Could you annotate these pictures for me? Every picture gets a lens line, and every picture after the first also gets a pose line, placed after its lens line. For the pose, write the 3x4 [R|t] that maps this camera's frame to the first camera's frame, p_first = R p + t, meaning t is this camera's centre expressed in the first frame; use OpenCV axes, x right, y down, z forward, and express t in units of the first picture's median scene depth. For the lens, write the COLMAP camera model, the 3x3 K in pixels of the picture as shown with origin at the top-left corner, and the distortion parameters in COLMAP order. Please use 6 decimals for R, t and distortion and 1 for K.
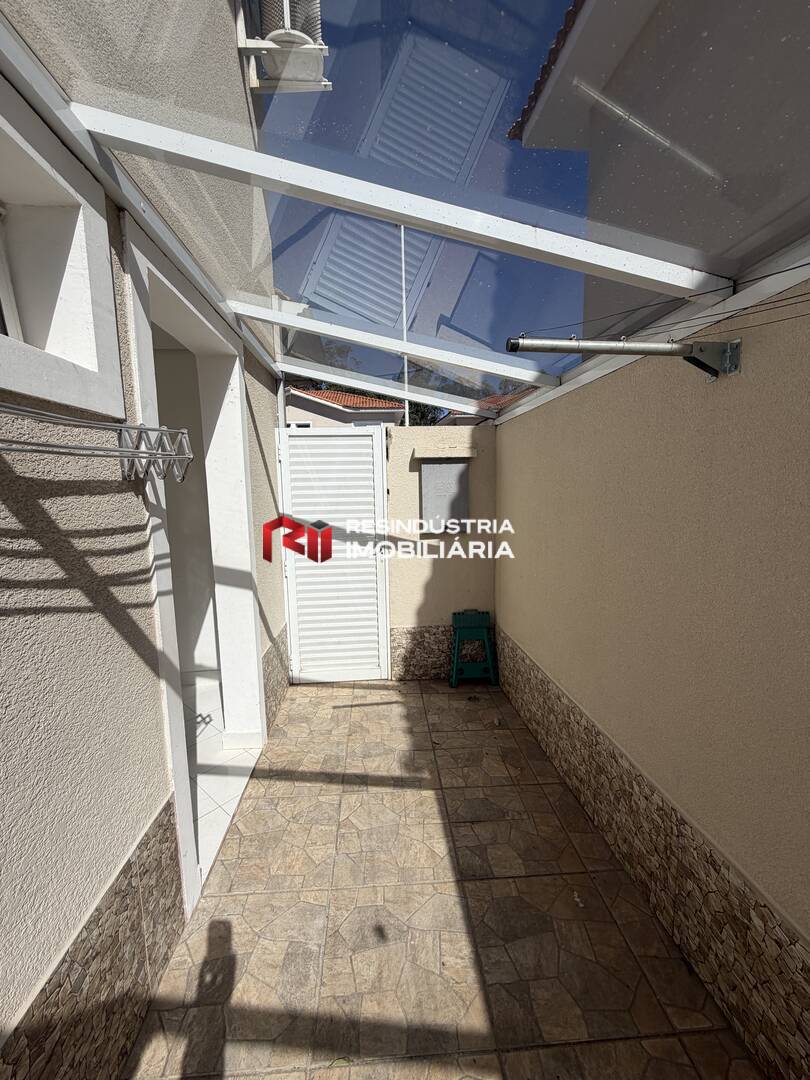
lens RADIAL K [[430.5, 0, 404.5], [0, 430.5, 538.6], [0, 0, 1]] dist [0.000466, 0.000228]
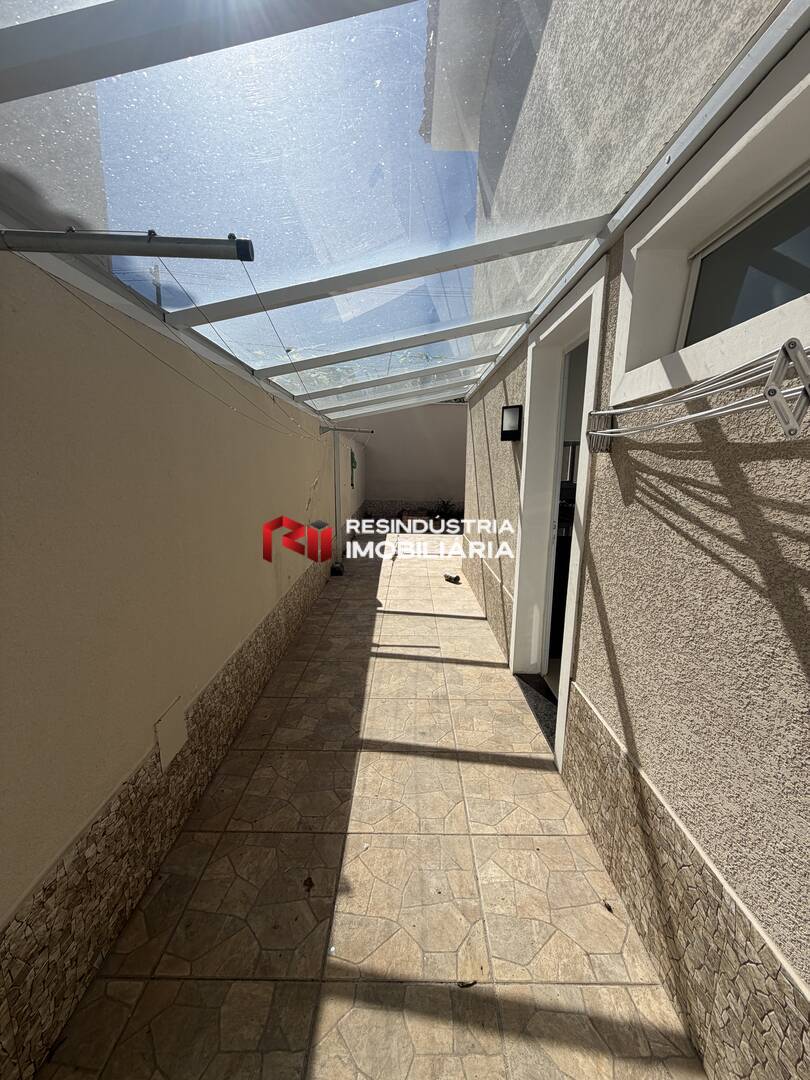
lens RADIAL K [[430.5, 0, 407.2], [0, 430.5, 542.8], [0, 0, 1]] dist [0.000466, 0.000228]
pose [[-0.997242, -0.009506, 0.073605, -0.077704], [0.012269, 0.957005, 0.289813, -0.206871], [-0.073195, 0.289917, -0.954249, 1.994870]]
